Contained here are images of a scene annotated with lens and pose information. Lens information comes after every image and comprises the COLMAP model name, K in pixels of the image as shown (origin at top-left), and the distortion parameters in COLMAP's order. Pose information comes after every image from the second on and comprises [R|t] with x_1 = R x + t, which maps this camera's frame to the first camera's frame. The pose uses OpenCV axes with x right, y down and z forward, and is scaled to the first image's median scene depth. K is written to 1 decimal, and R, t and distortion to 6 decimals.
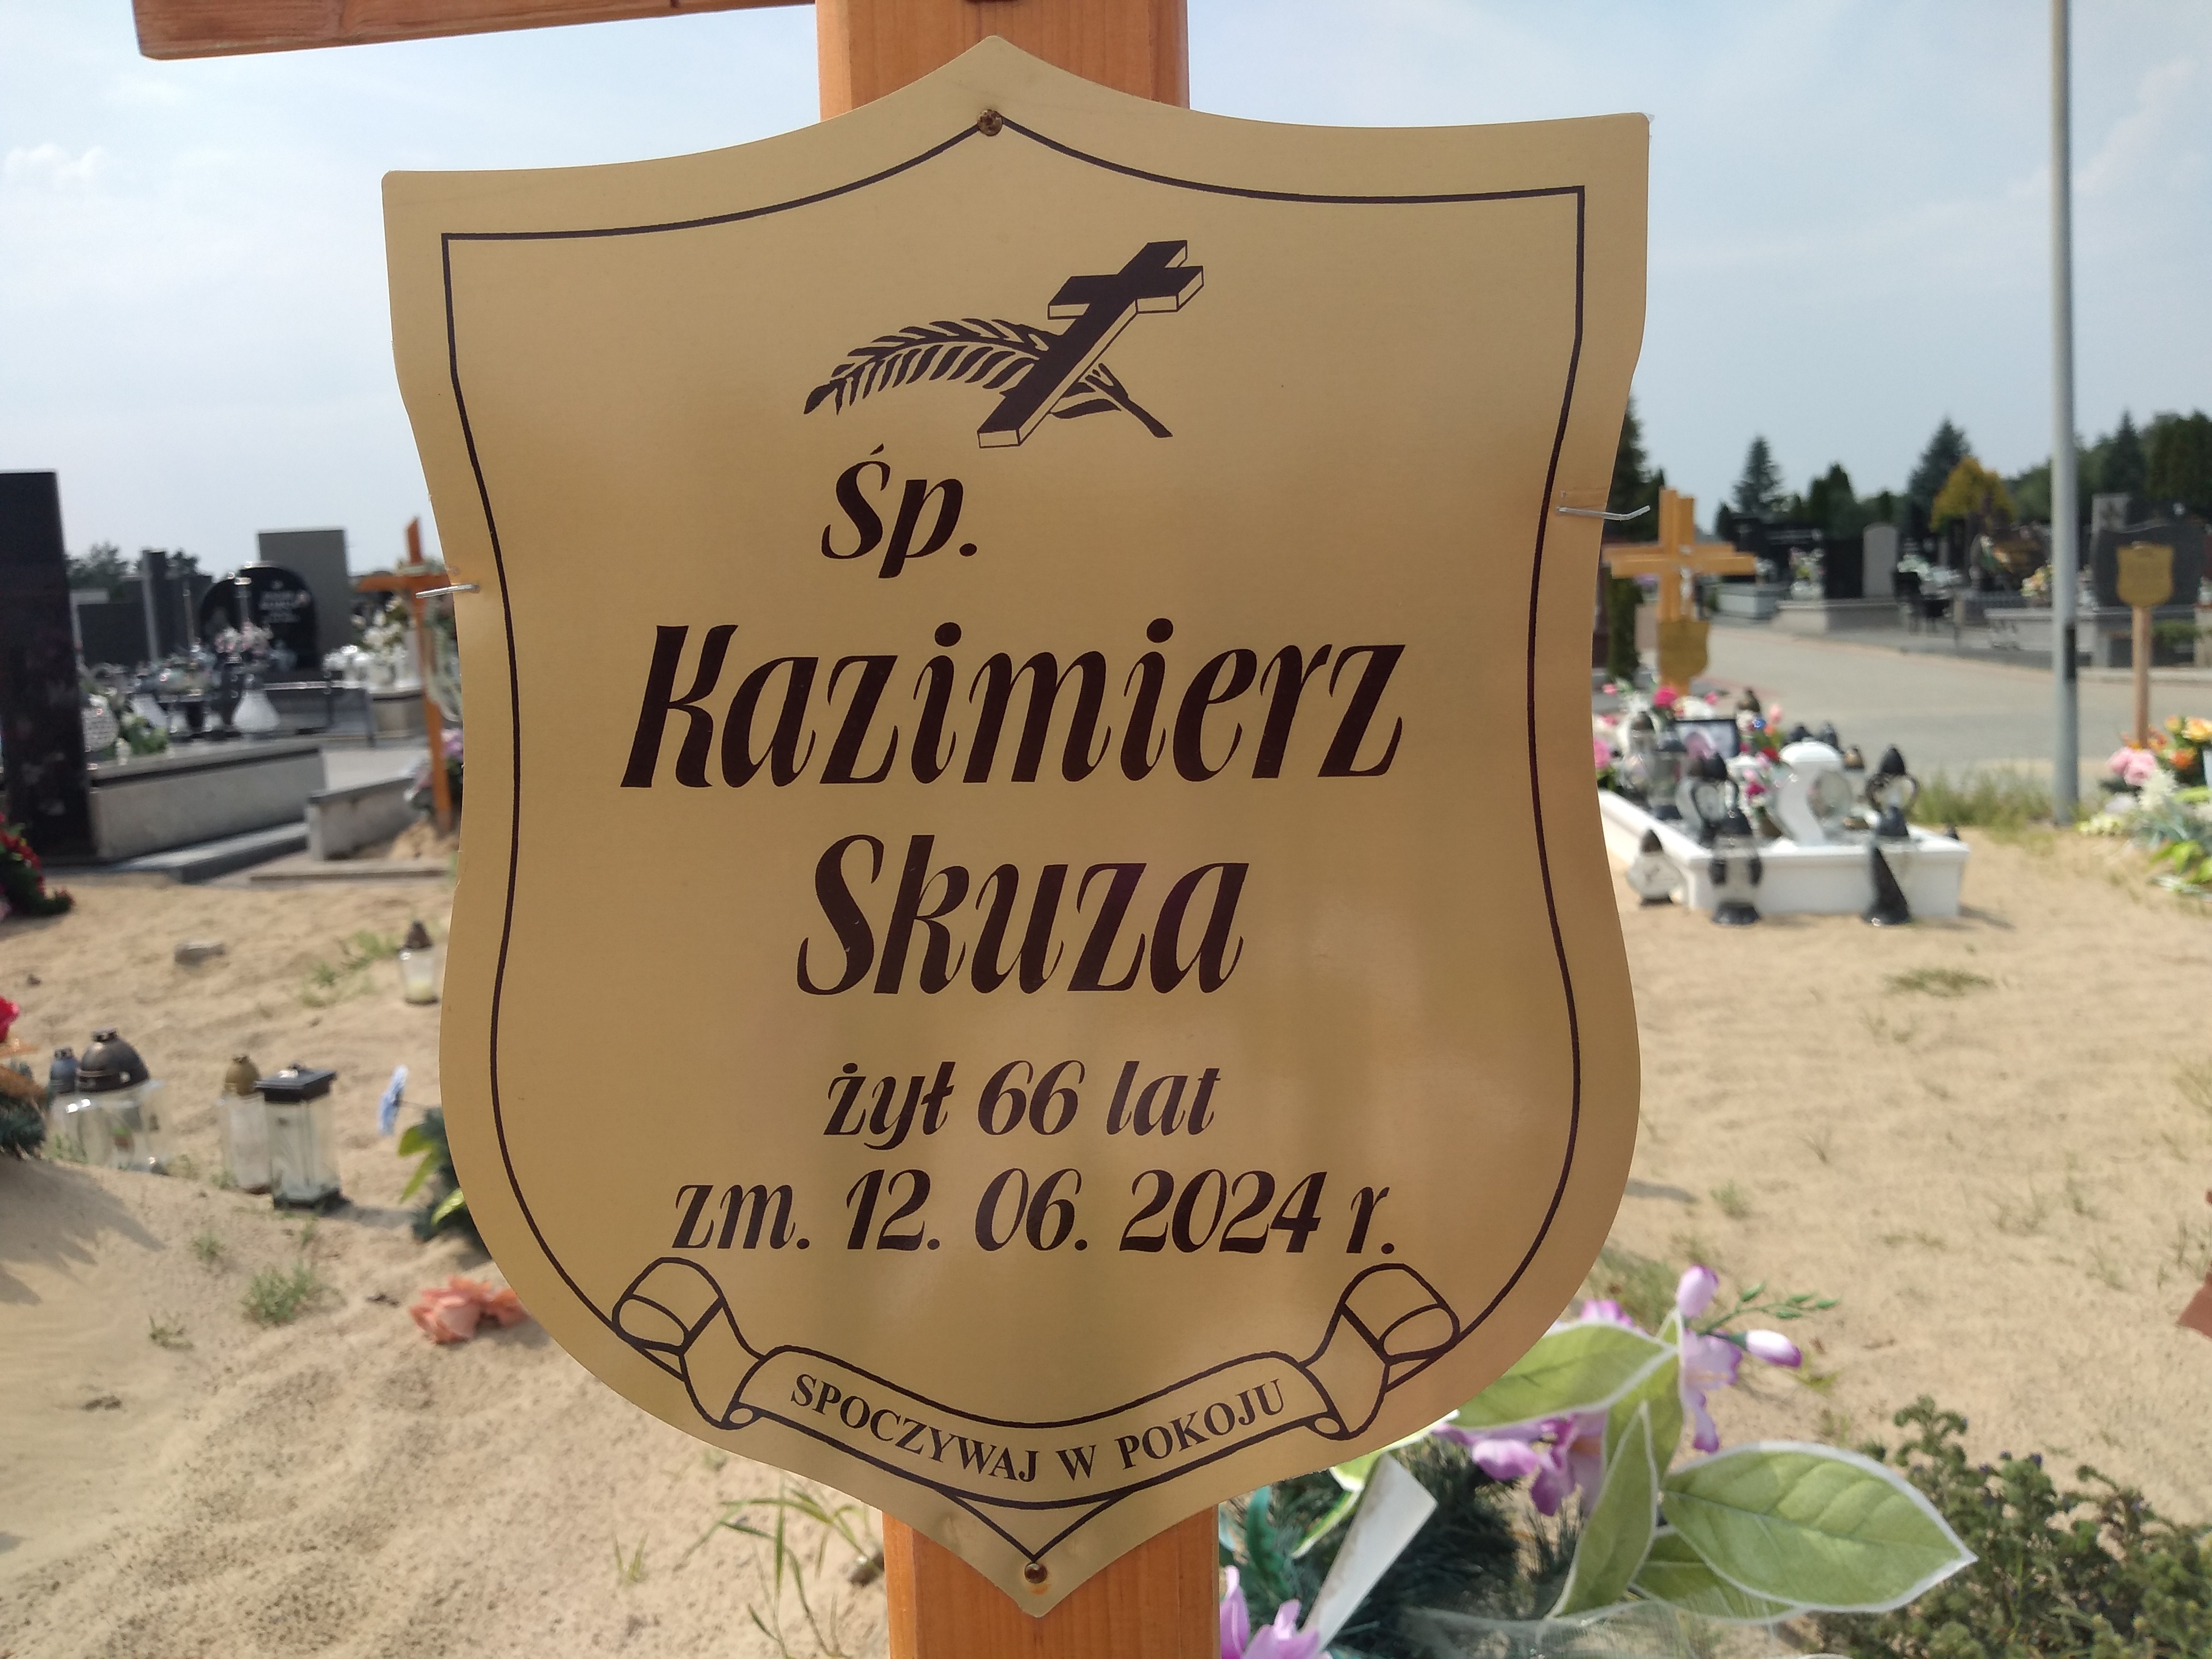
lens RADIAL K [[1694.2, 0, 1106.0], [0, 1694.2, 829.5], [0, 0, 1]] dist [0.043868, -0.109245]
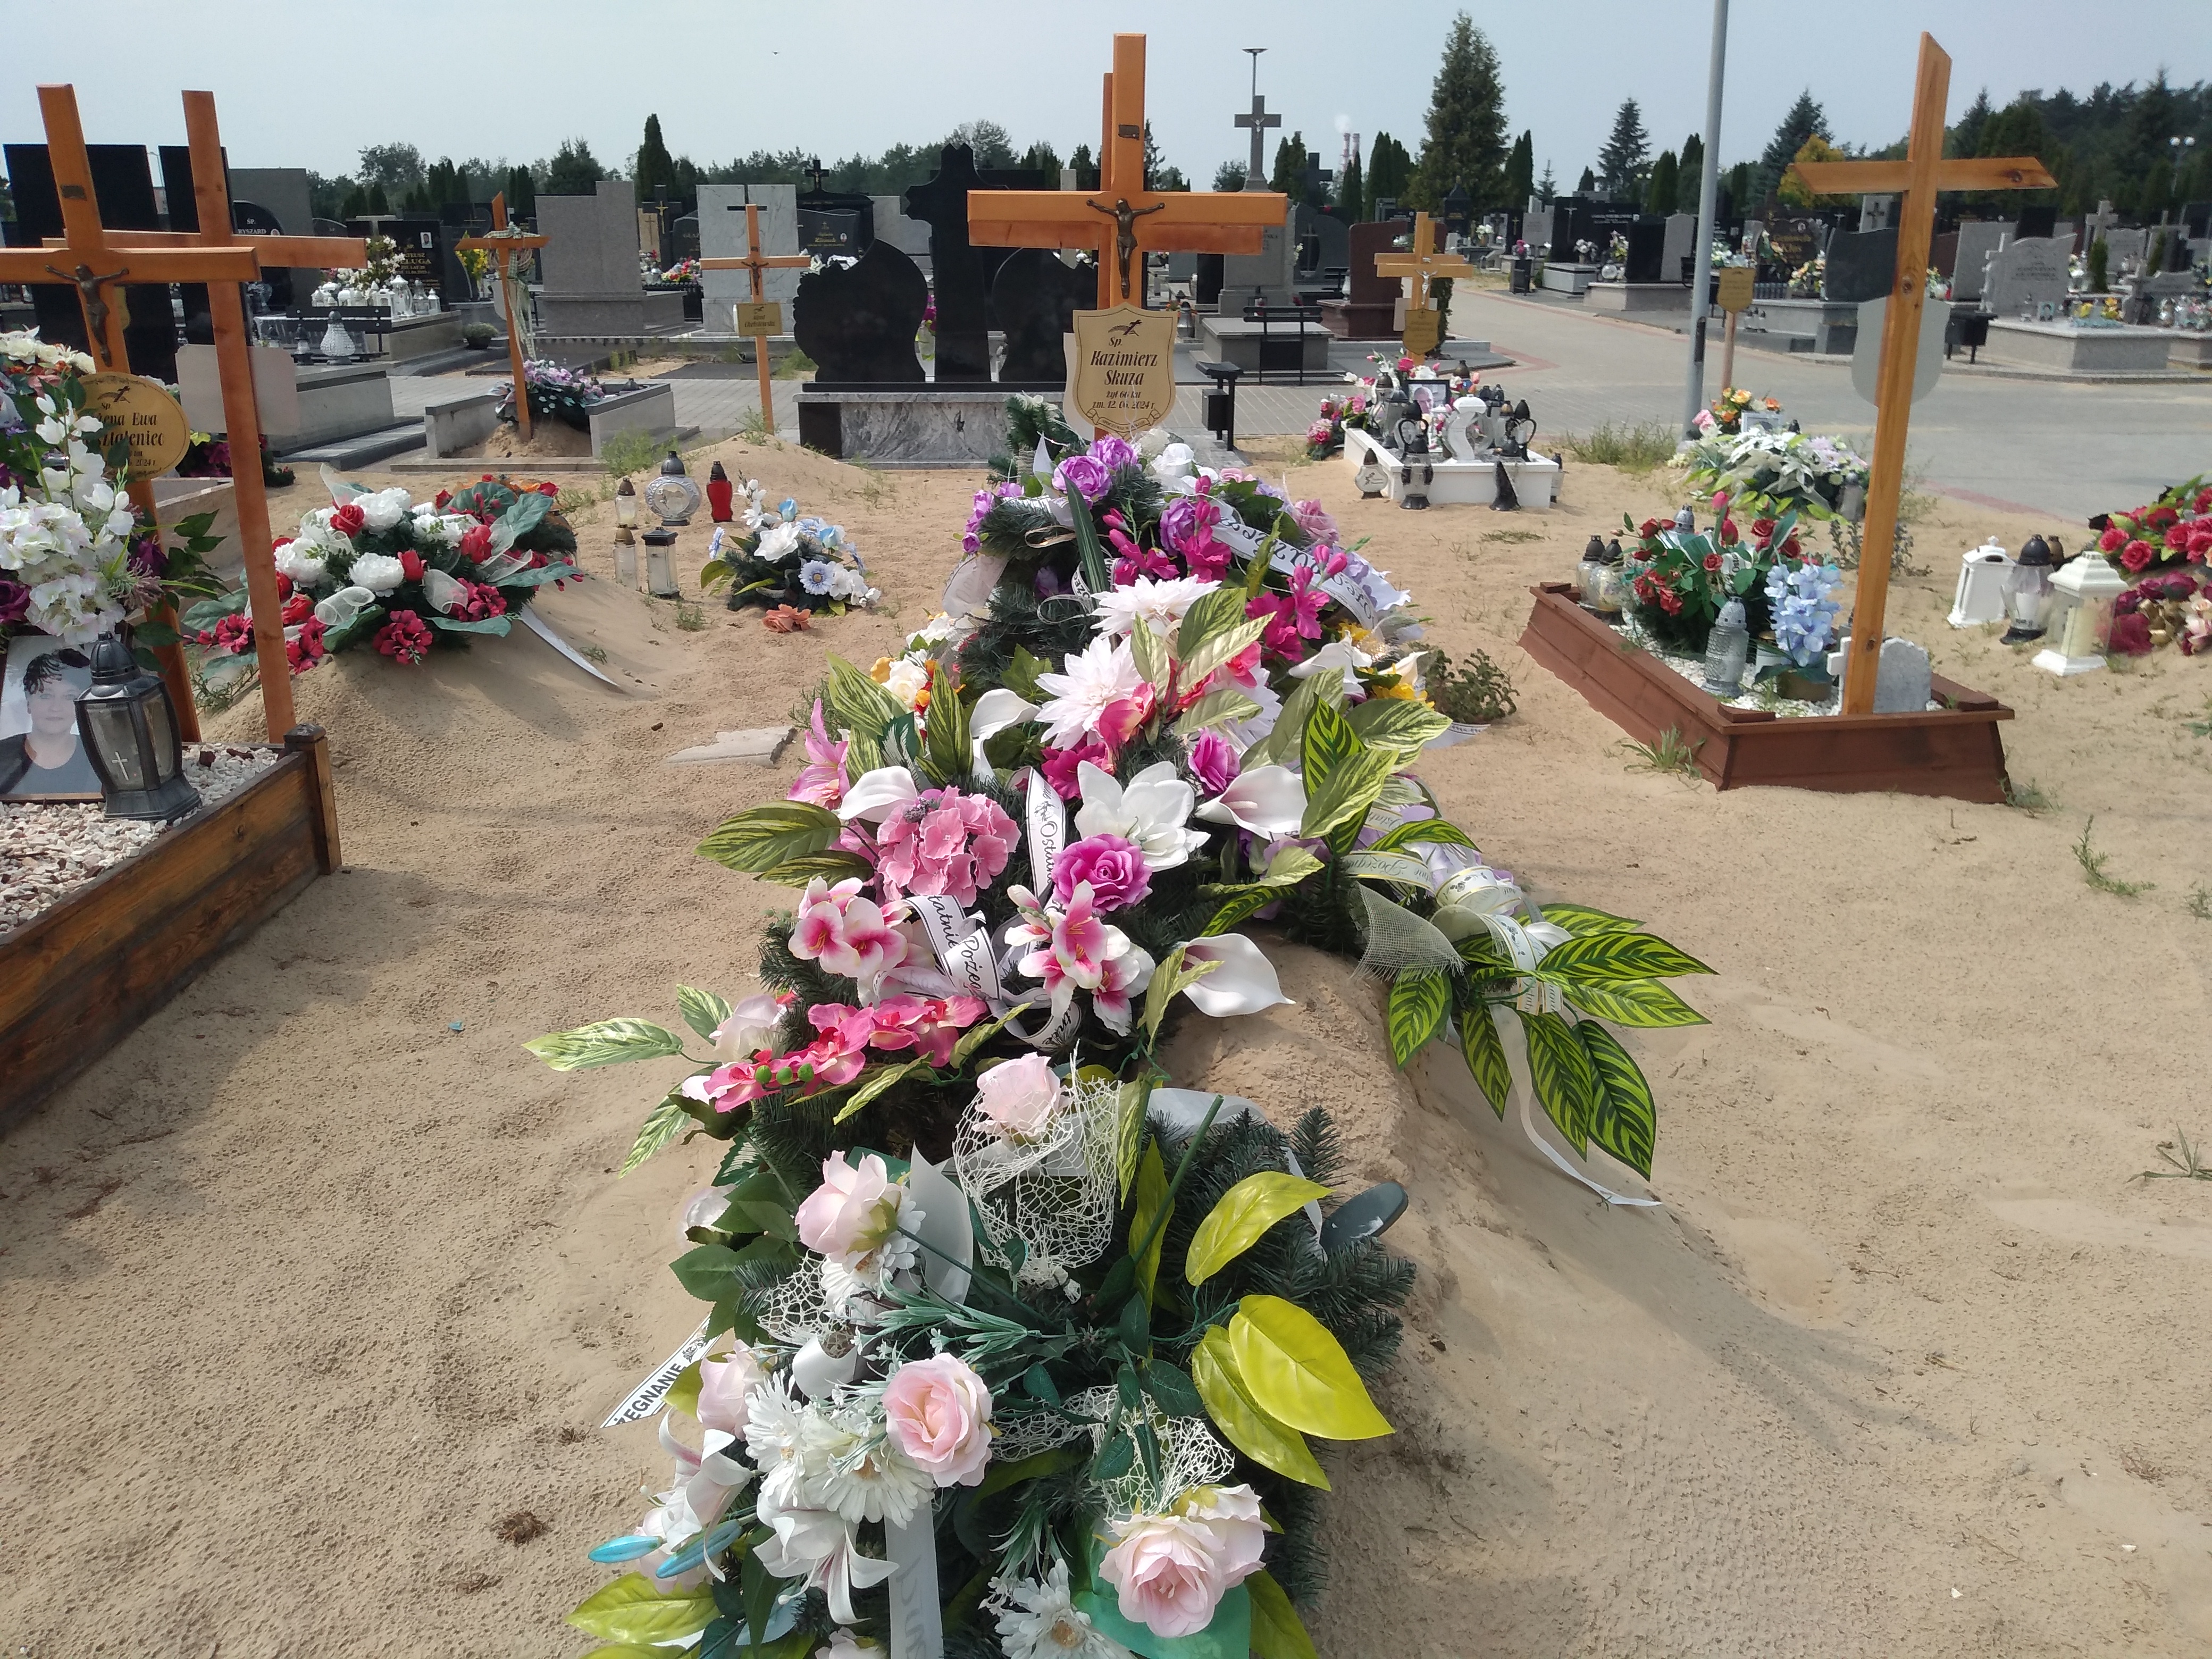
lens RADIAL K [[1705.3, 0, 1106.0], [0, 1705.3, 829.5], [0, 0, 1]] dist [0.041752, -0.089842]
pose [[0.996185, 0.008677, 0.086831, -0.051382], [-0.025334, 0.980945, 0.192625, 0.036790], [-0.083505, -0.194090, 0.977423, -0.486459]]
